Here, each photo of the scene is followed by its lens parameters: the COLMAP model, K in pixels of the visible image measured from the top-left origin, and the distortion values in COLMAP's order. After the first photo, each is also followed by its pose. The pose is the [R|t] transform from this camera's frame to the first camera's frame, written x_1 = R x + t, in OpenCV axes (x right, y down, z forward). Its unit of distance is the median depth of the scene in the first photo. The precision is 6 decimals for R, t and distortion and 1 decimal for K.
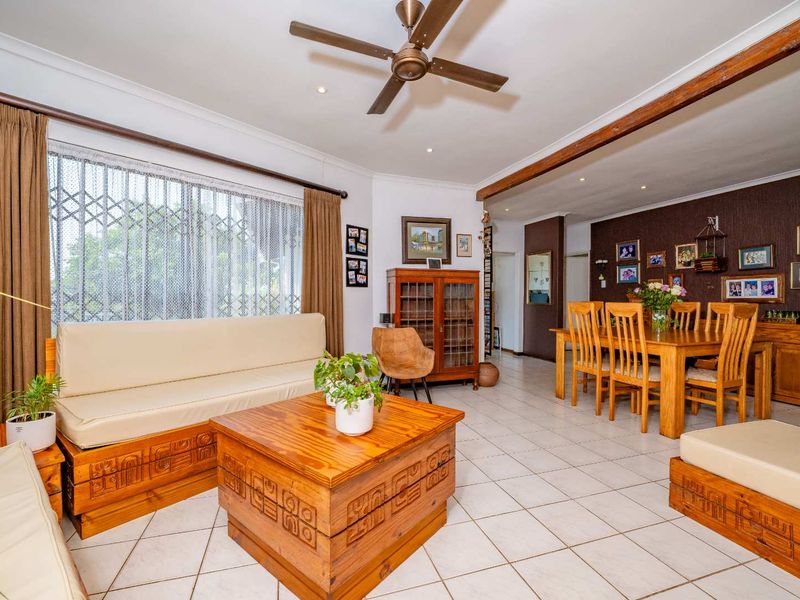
lens RADIAL K [[359.7, 0, 392.4], [0, 359.7, 300.9], [0, 0, 1]] dist [-0.021076, 0.000600]
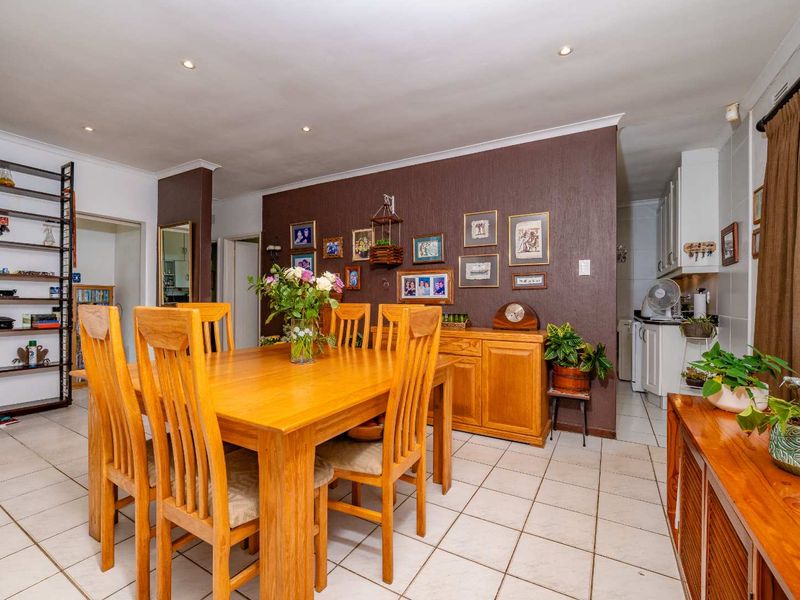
lens RADIAL K [[359.7, 0, 392.4], [0, 359.7, 300.9], [0, 0, 1]] dist [-0.021076, 0.000600]
pose [[0.749635, 0.000942, 0.661850, 0.392947], [0.001666, 0.999993, -0.003310, 0.000873], [-0.661849, 0.003584, 0.749629, 0.404934]]
